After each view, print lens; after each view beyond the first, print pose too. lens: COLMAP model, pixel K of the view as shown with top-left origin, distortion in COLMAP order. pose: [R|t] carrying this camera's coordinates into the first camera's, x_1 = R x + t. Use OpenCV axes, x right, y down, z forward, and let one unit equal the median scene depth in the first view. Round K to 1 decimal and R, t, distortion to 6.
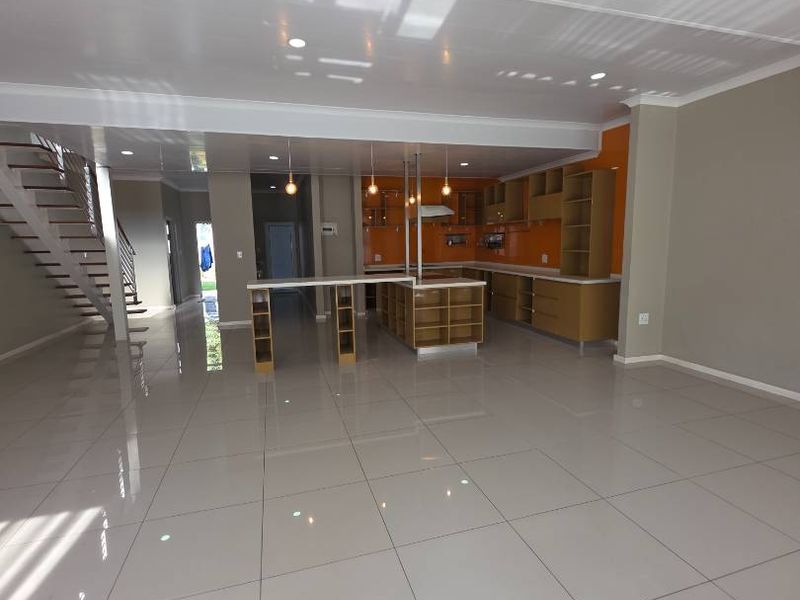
lens RADIAL K [[424.5, 0, 401.7], [0, 424.5, 297.5], [0, 0, 1]] dist [-0.002254, -0.000199]
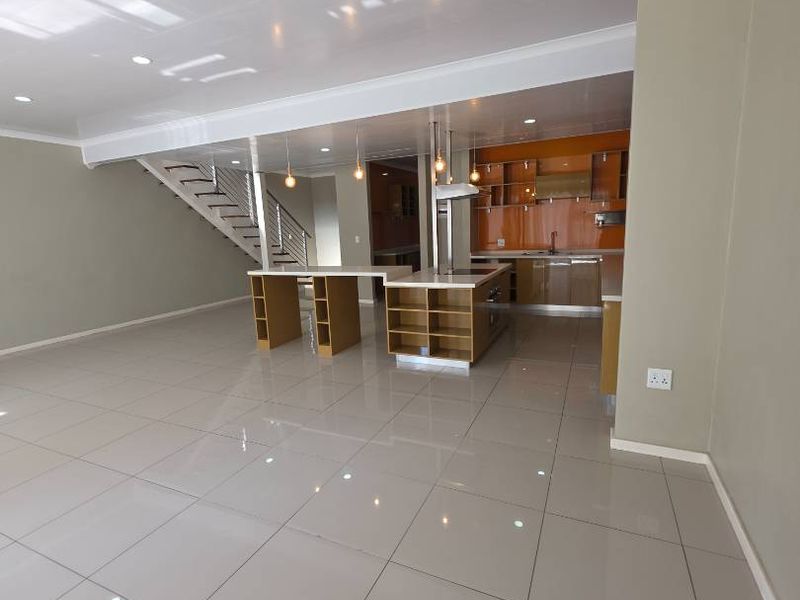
lens RADIAL K [[424.5, 0, 398.6], [0, 424.5, 299.6], [0, 0, 1]] dist [-0.002254, -0.000199]
pose [[0.743820, 0.103182, -0.660367, 0.584109], [-0.060472, 0.994349, 0.087253, -0.065232], [0.665638, -0.024967, 0.745857, 0.338381]]
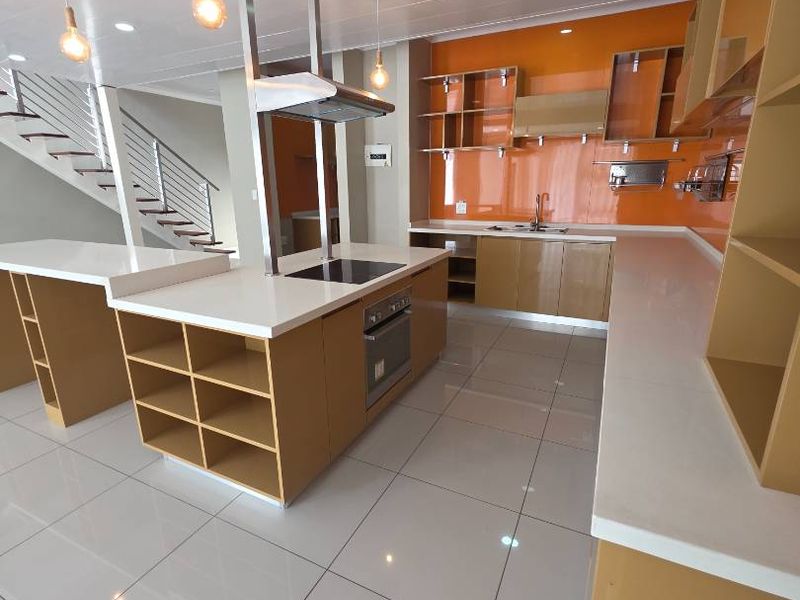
lens RADIAL K [[424.5, 0, 401.1], [0, 424.5, 298.8], [0, 0, 1]] dist [-0.002254, -0.000199]
pose [[0.730749, 0.195704, -0.653993, 0.432561], [-0.095335, 0.977894, 0.186105, -0.114884], [0.675957, -0.073648, 0.733252, 0.831820]]
